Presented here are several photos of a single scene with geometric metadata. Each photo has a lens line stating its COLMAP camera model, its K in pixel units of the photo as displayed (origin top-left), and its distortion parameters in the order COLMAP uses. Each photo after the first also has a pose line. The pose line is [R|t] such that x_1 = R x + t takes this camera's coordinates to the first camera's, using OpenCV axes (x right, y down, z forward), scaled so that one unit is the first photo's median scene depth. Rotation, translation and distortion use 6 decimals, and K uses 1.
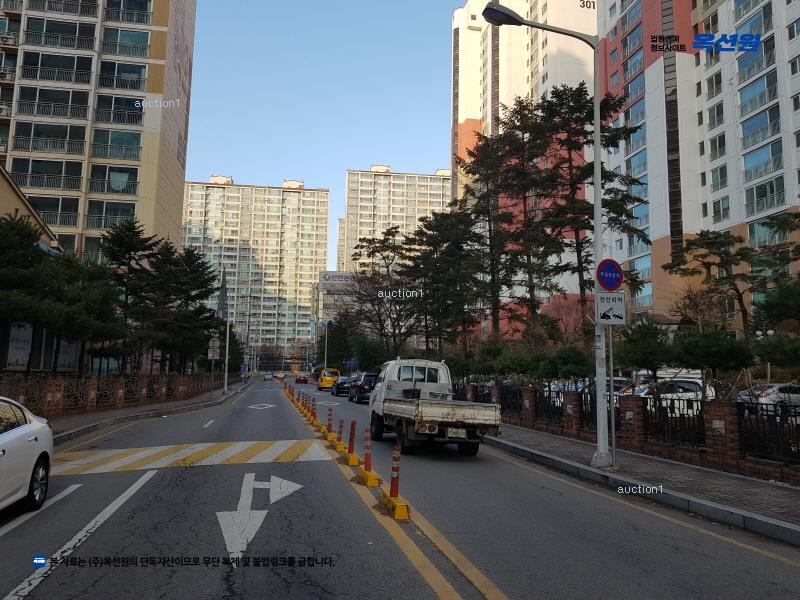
lens RADIAL K [[629.1, 0, 404.3], [0, 629.1, 296.1], [0, 0, 1]] dist [0.053012, -0.087187]
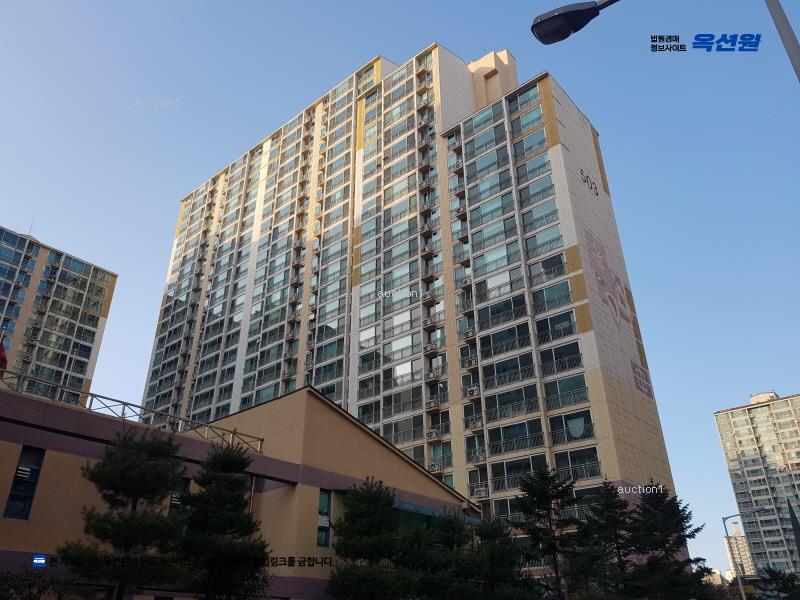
lens RADIAL K [[629.1, 0, 392.5], [0, 629.1, 281.0], [0, 0, 1]] dist [0.053012, -0.087187]
pose [[0.639253, -0.404517, -0.654004, 0.101625], [0.111779, 0.890311, -0.441420, 0.017768], [0.760829, 0.209075, 0.614350, 0.132653]]
